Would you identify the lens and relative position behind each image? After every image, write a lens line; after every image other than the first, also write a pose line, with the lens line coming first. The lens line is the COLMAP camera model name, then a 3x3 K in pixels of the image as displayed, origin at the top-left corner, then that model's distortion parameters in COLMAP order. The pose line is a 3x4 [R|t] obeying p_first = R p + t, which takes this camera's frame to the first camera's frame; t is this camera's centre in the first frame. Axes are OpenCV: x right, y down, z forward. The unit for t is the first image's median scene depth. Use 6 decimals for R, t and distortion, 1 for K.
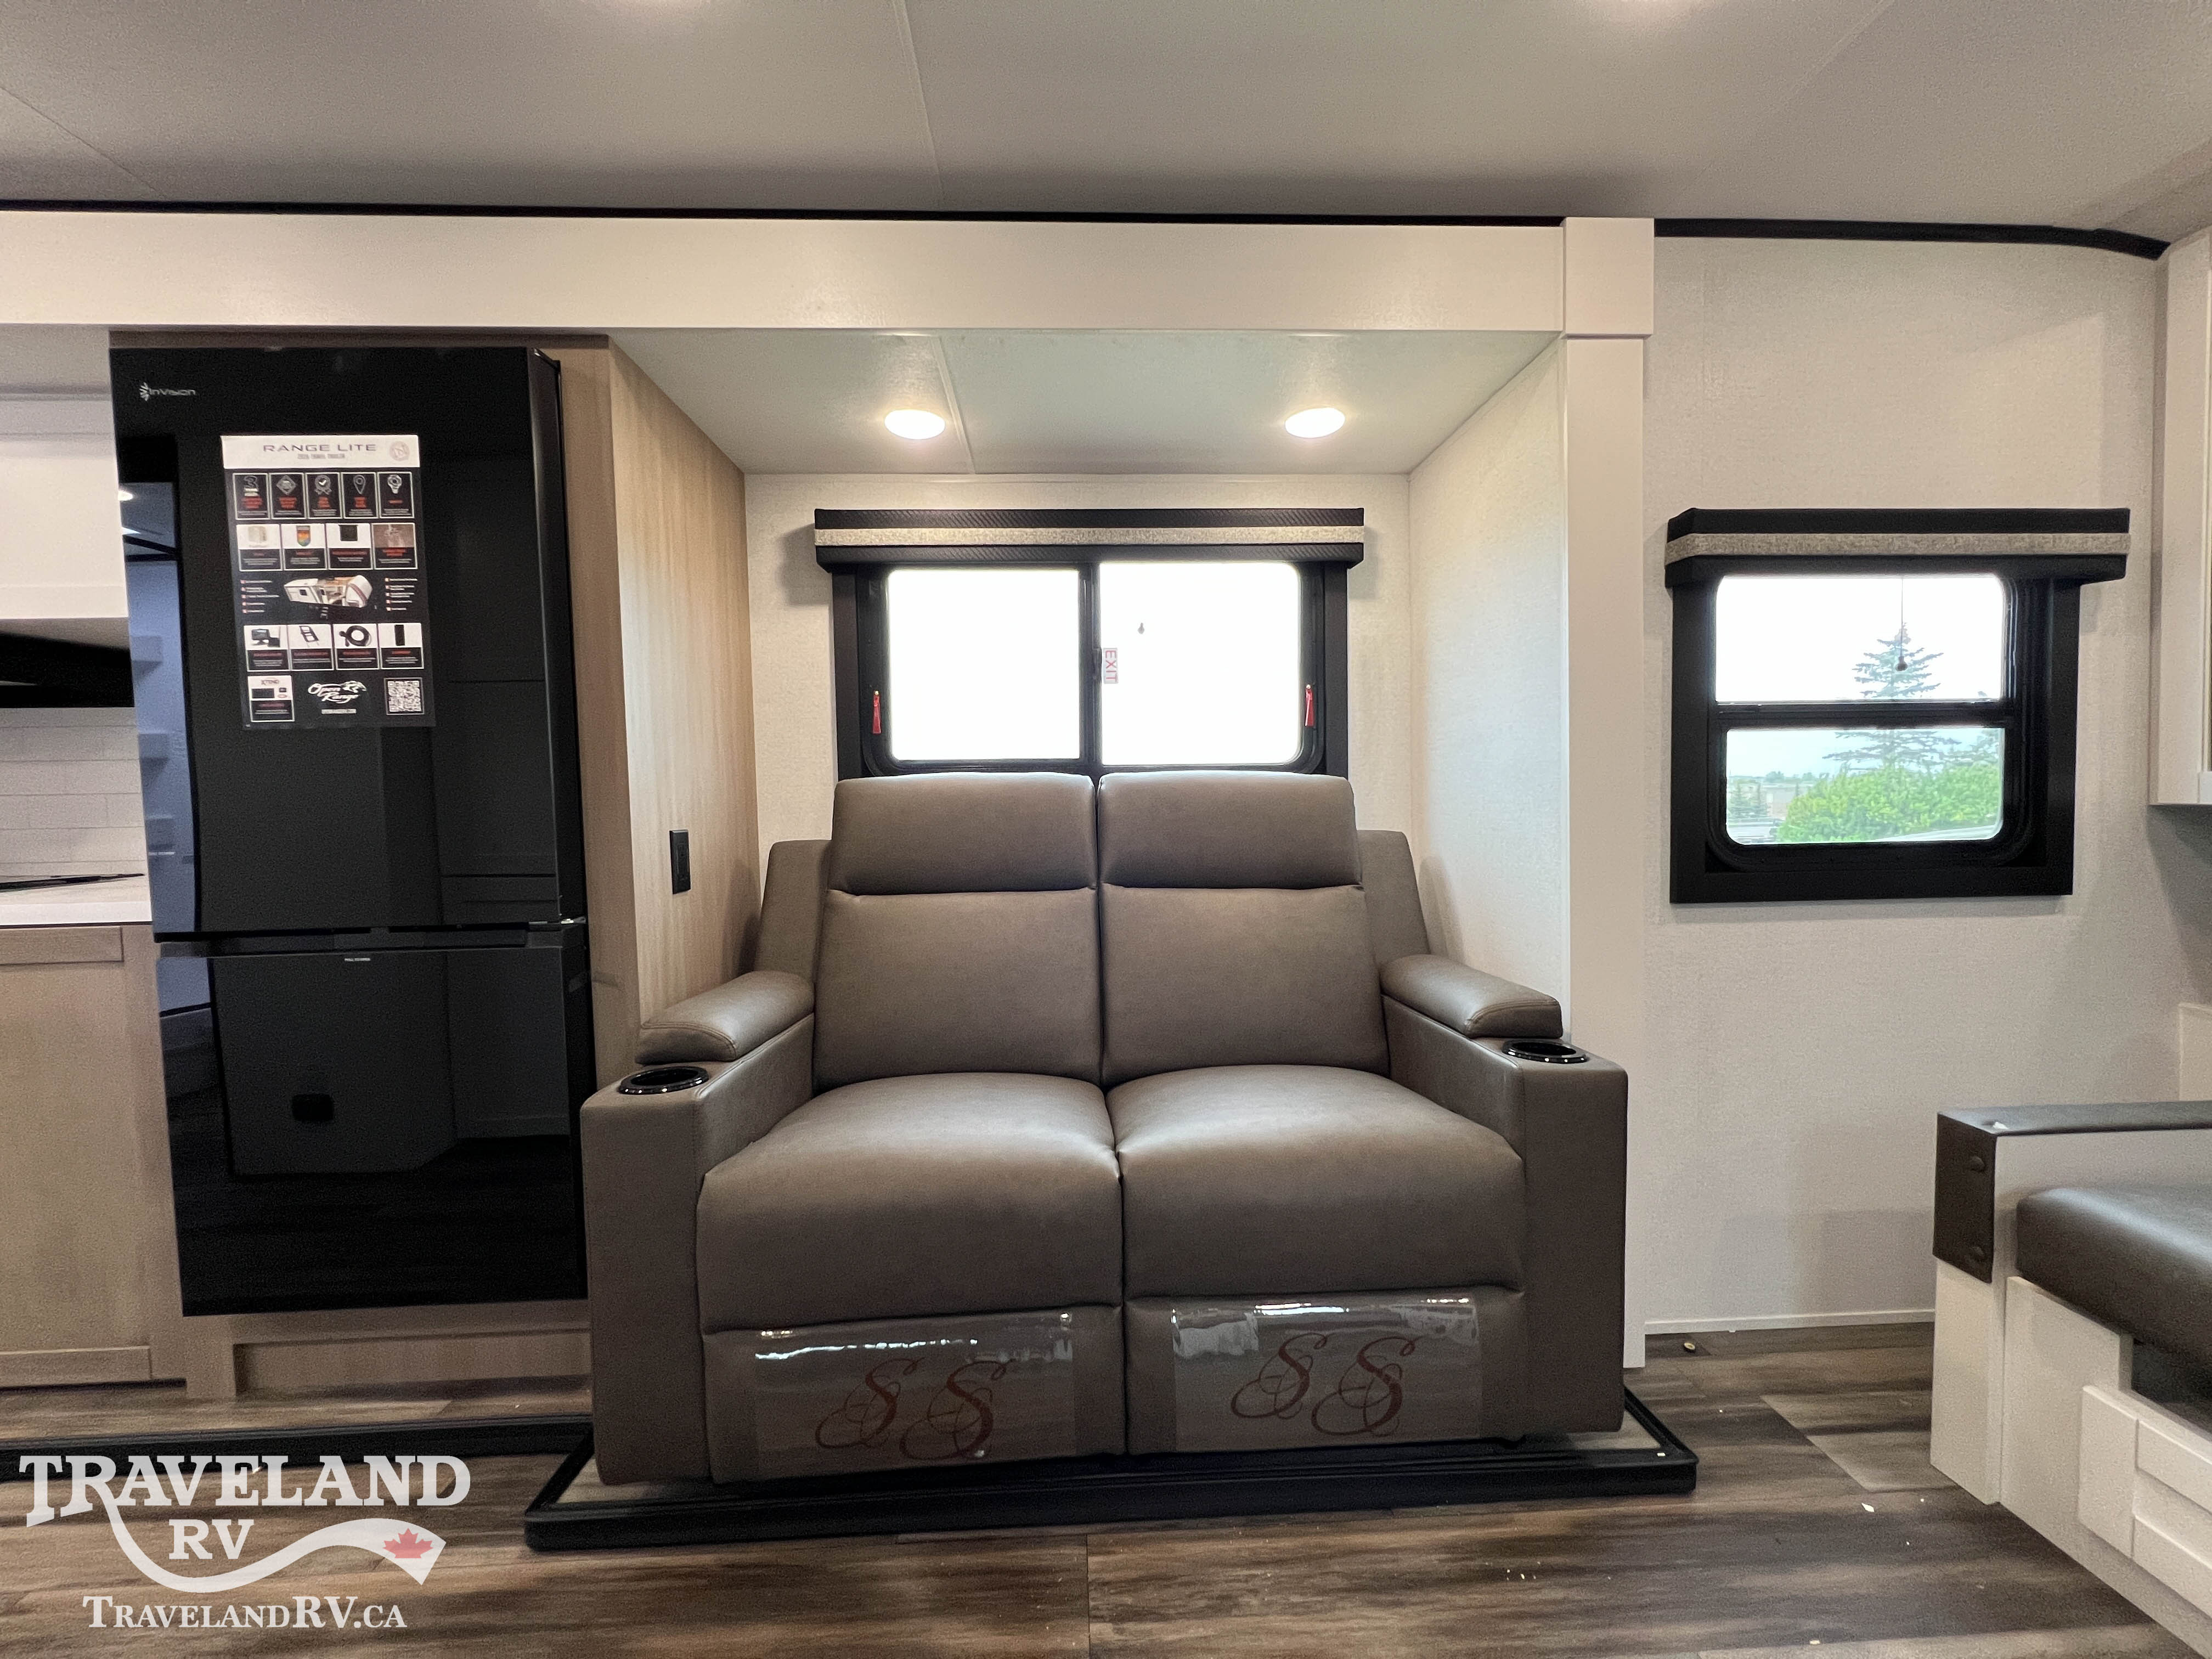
lens RADIAL K [[883.1, 0, 1103.0], [0, 883.1, 826.3], [0, 0, 1]] dist [-0.000885, 0.000401]
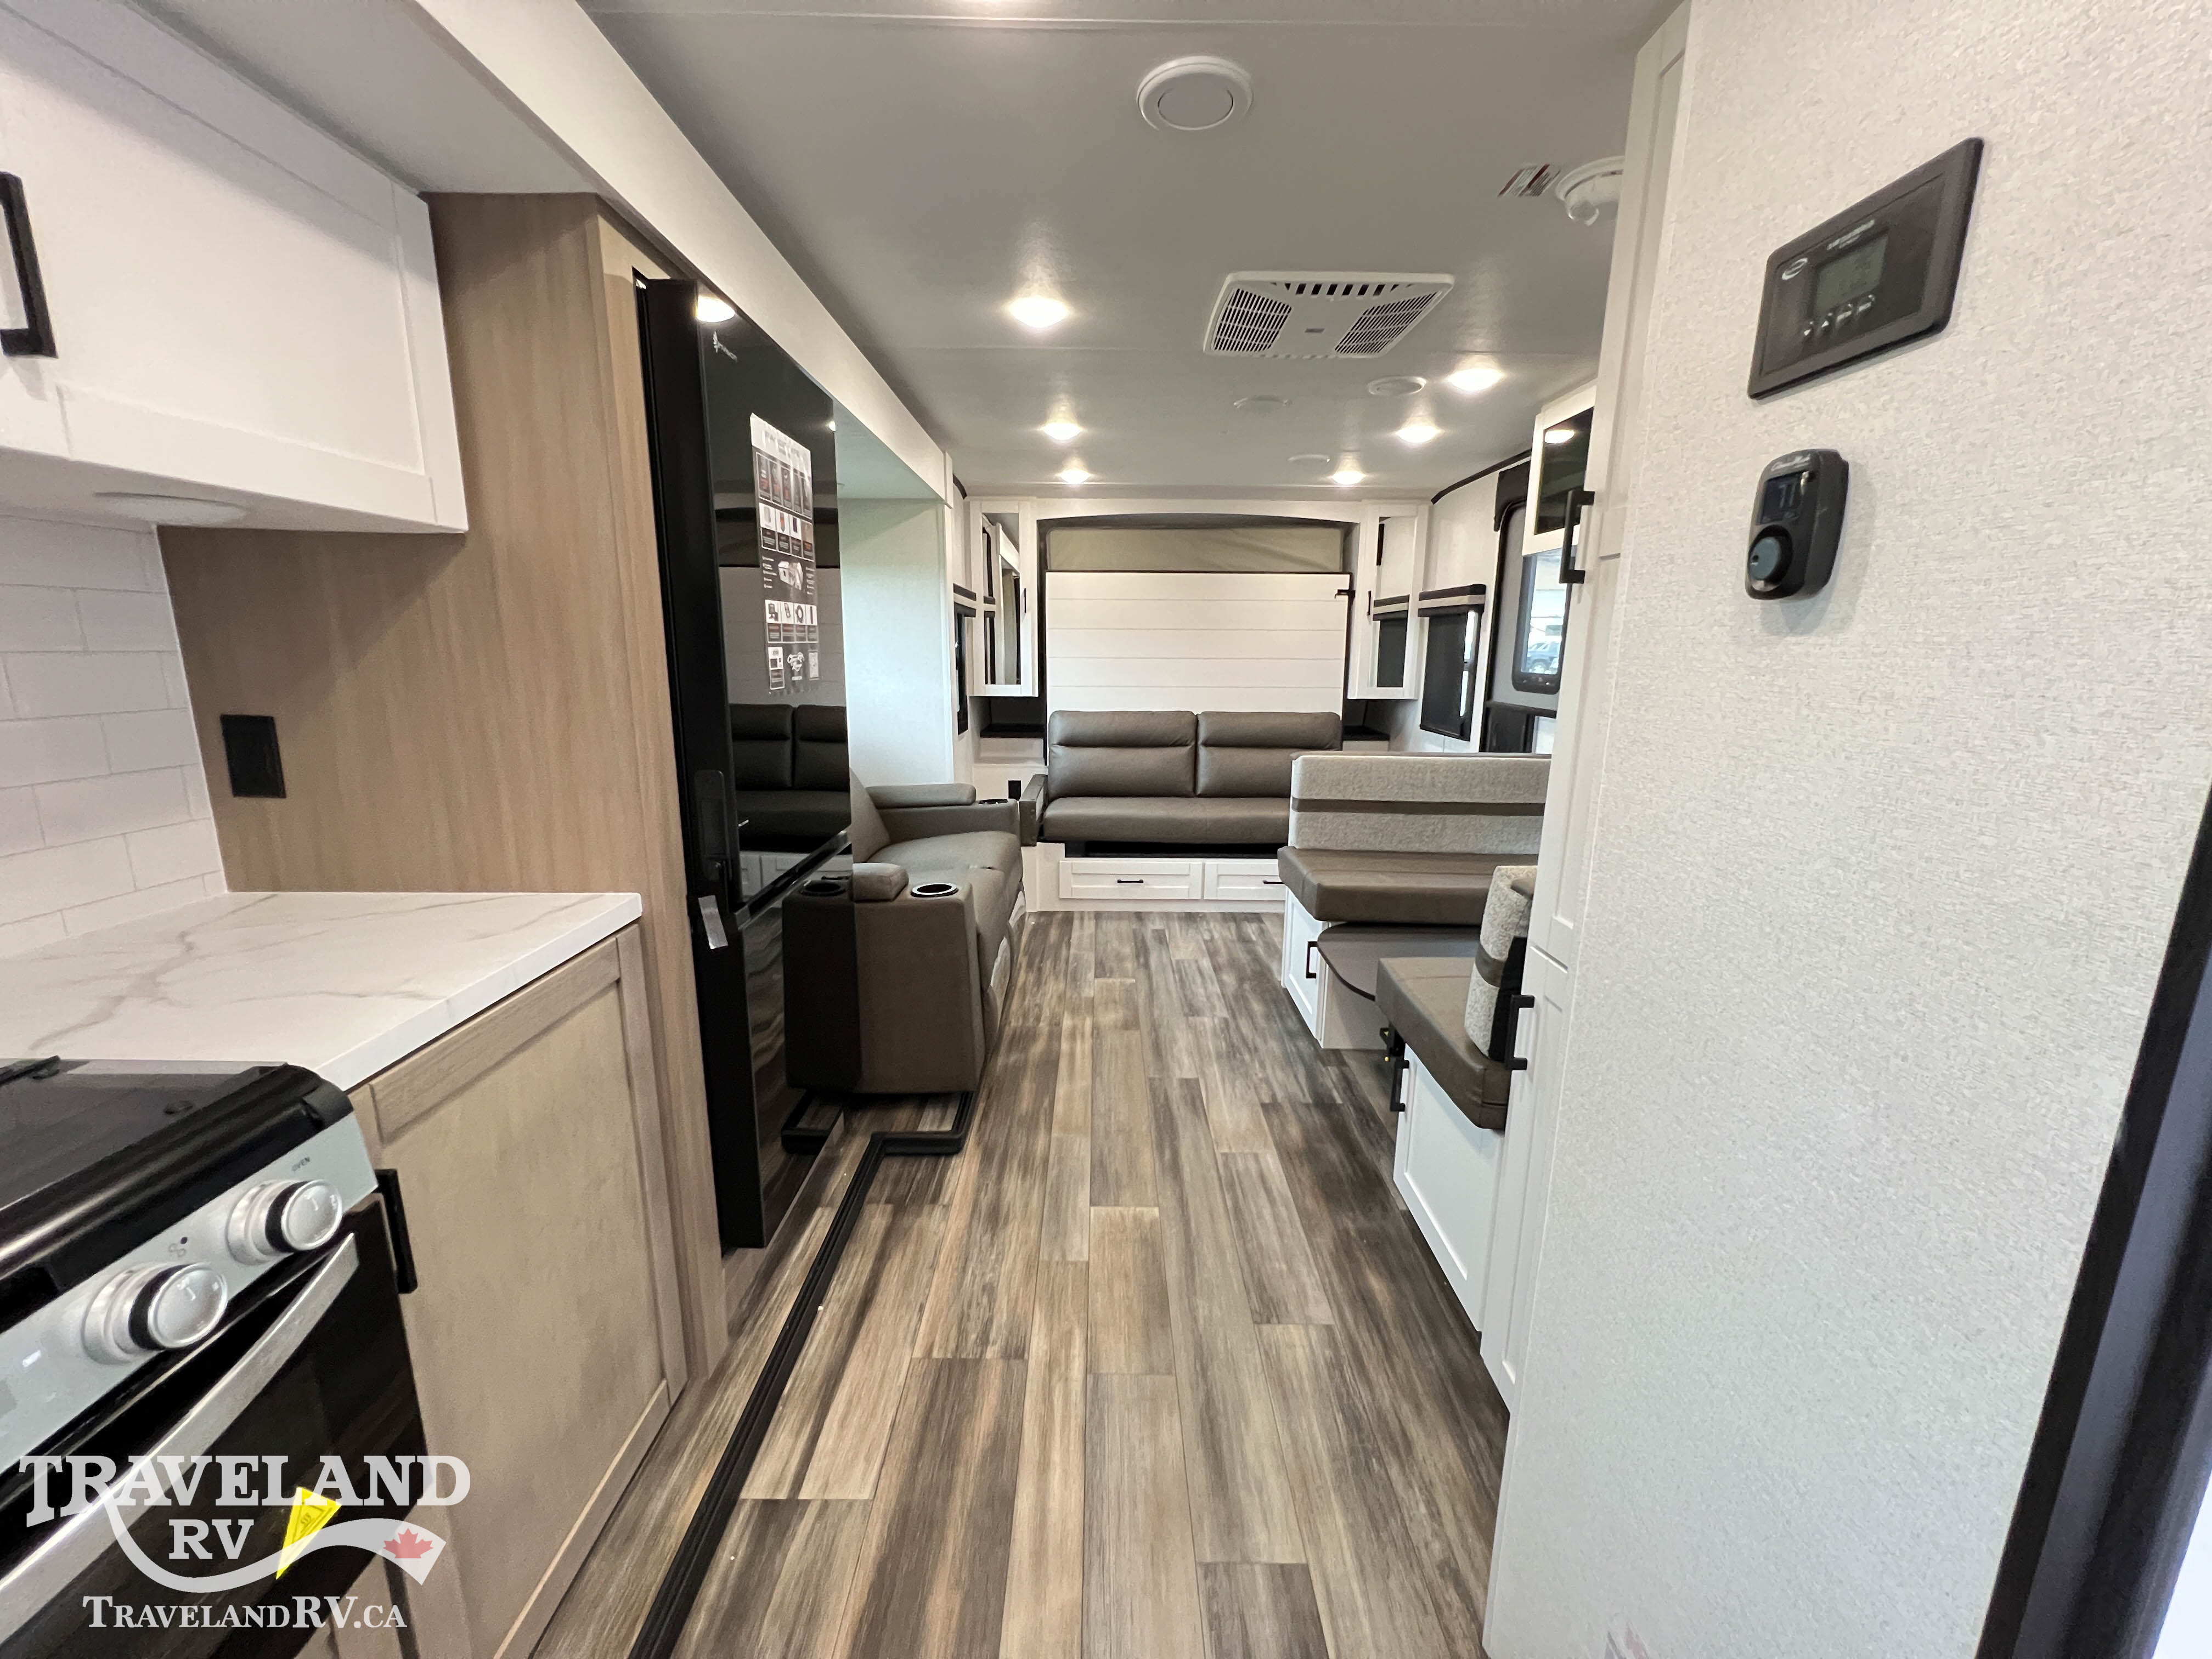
lens RADIAL K [[883.1, 0, 1101.6], [0, 883.1, 825.9], [0, 0, 1]] dist [-0.000885, 0.000401]
pose [[0.043904, -0.181713, 0.982371, -1.891730], [0.035713, 0.982976, 0.180229, -0.124309], [-0.998397, 0.027171, 0.049646, 0.499195]]
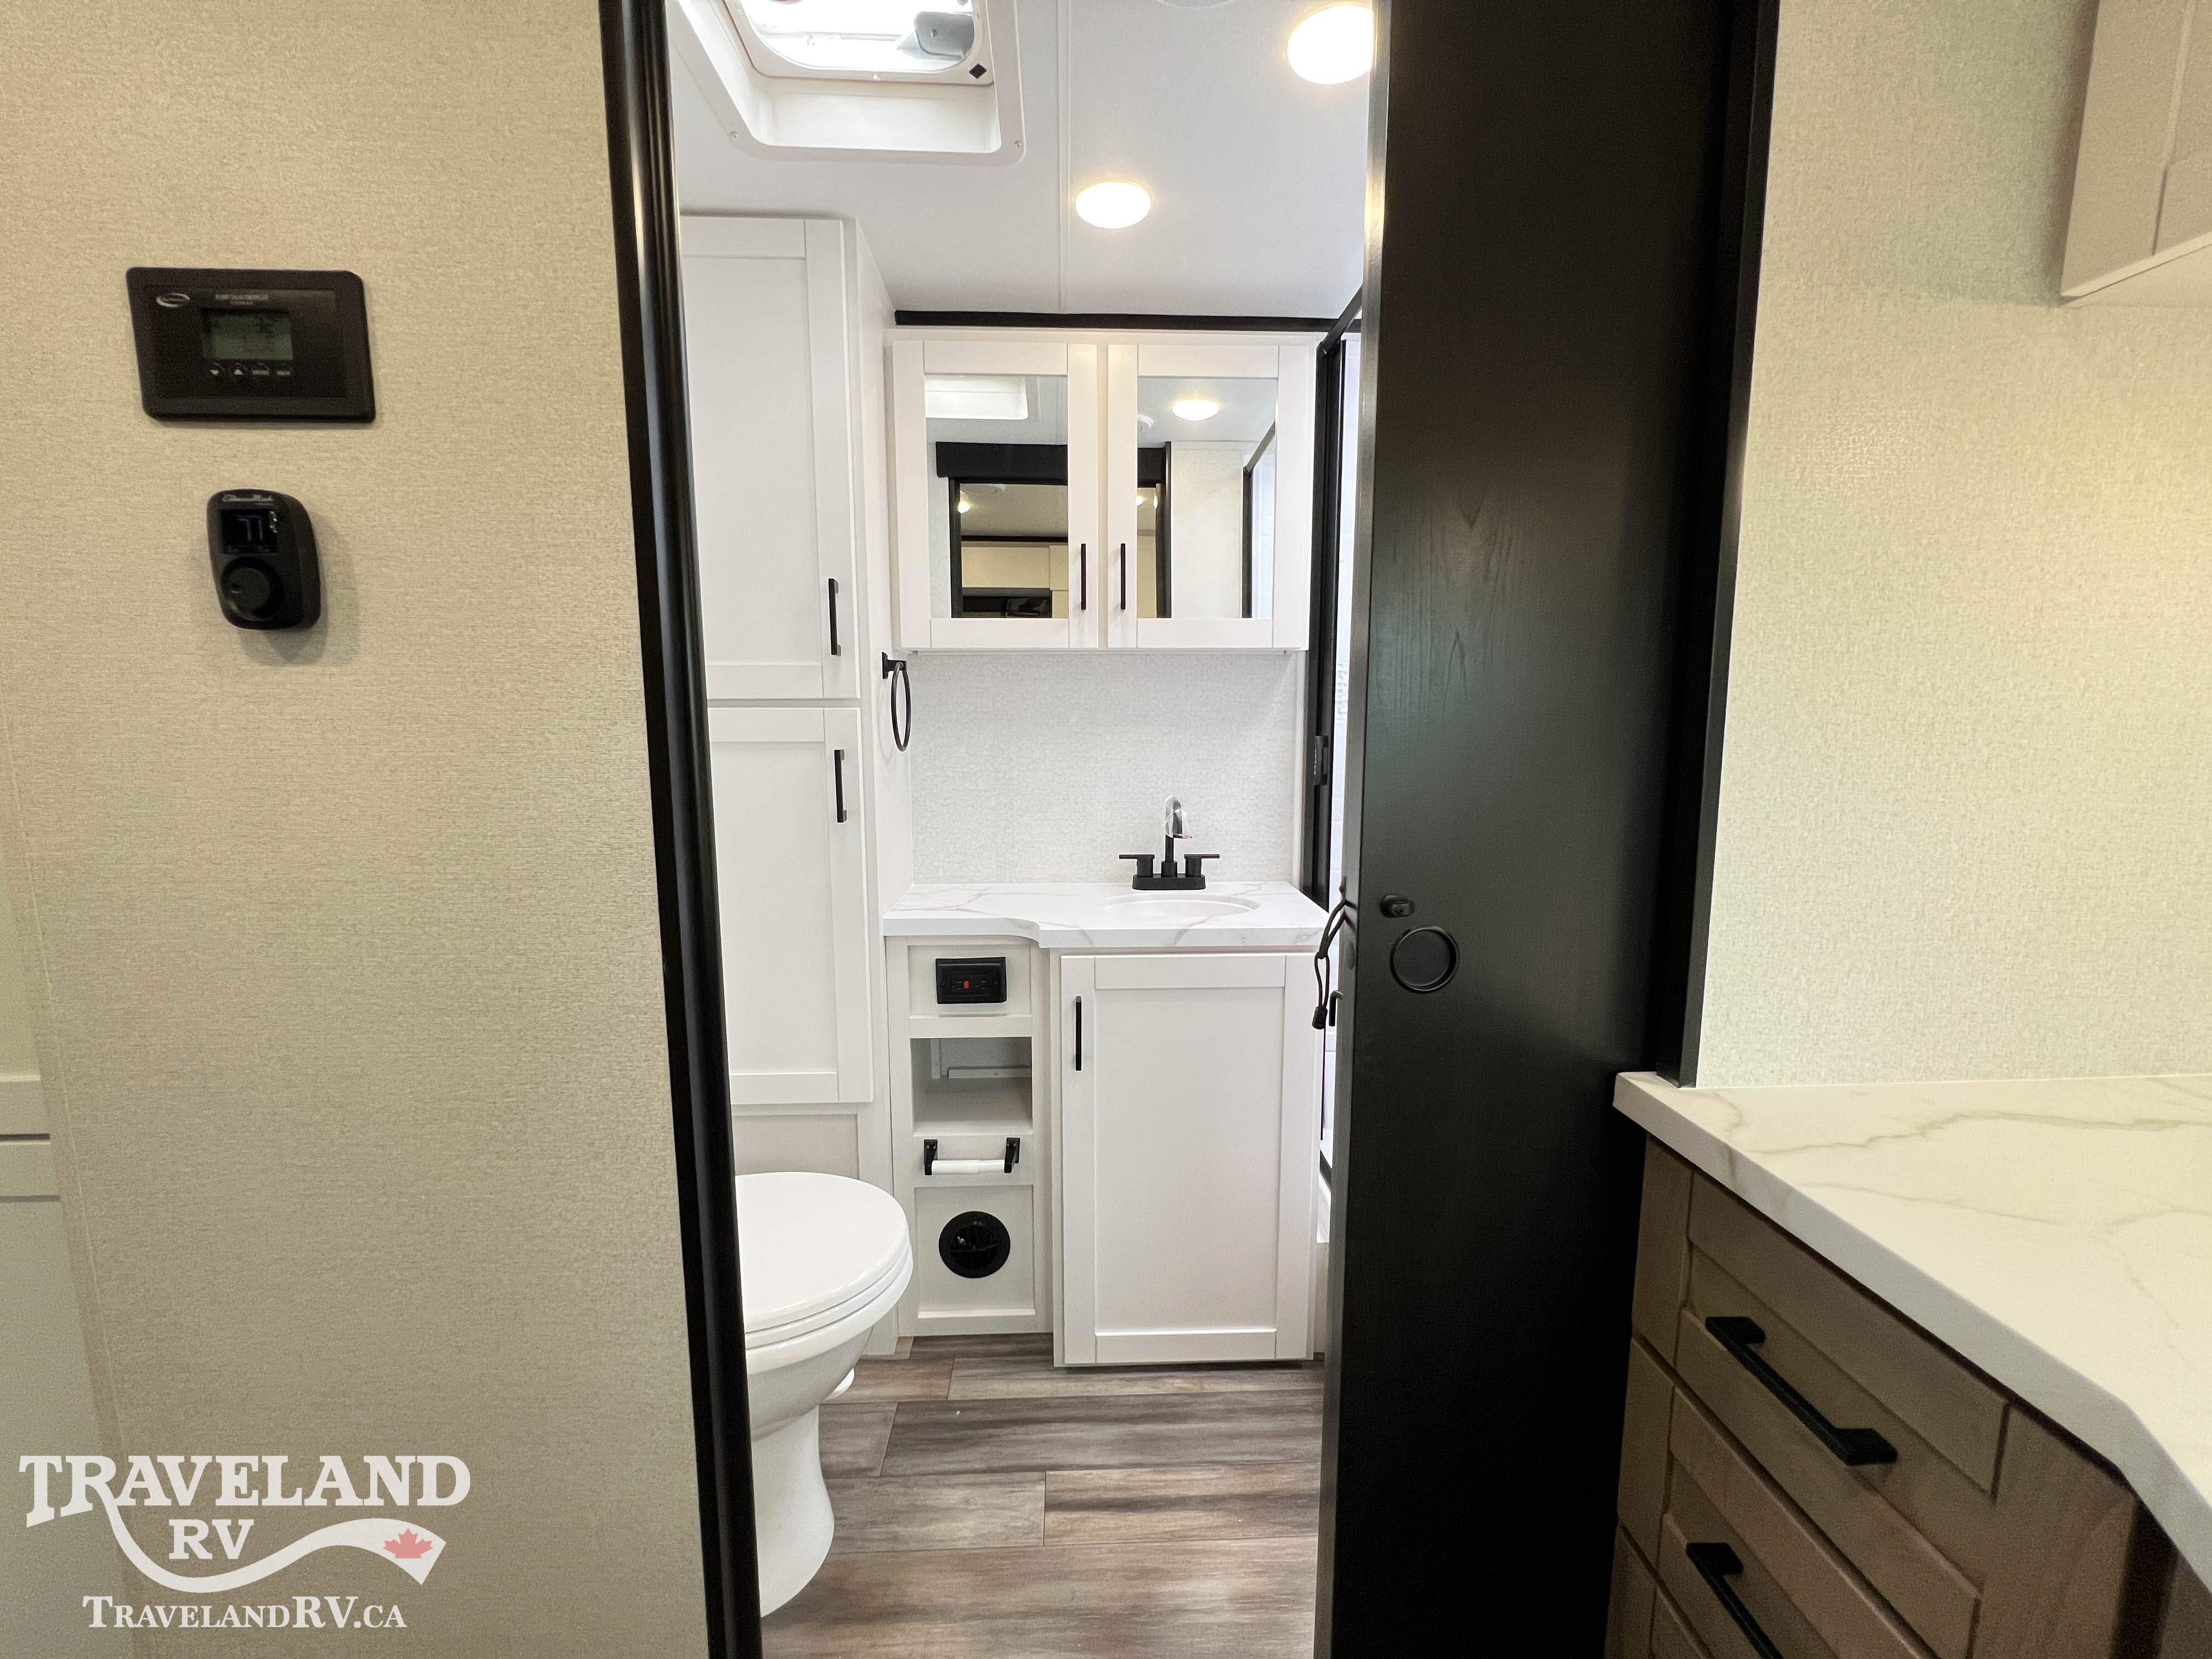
lens RADIAL K [[883.1, 0, 1101.2], [0, 883.1, 827.9], [0, 0, 1]] dist [-0.000885, 0.000401]
pose [[-0.999763, 0.020782, 0.006541, -1.852445], [0.021611, 0.984058, 0.176531, -0.114620], [-0.002768, 0.176630, -0.984273, 0.645465]]
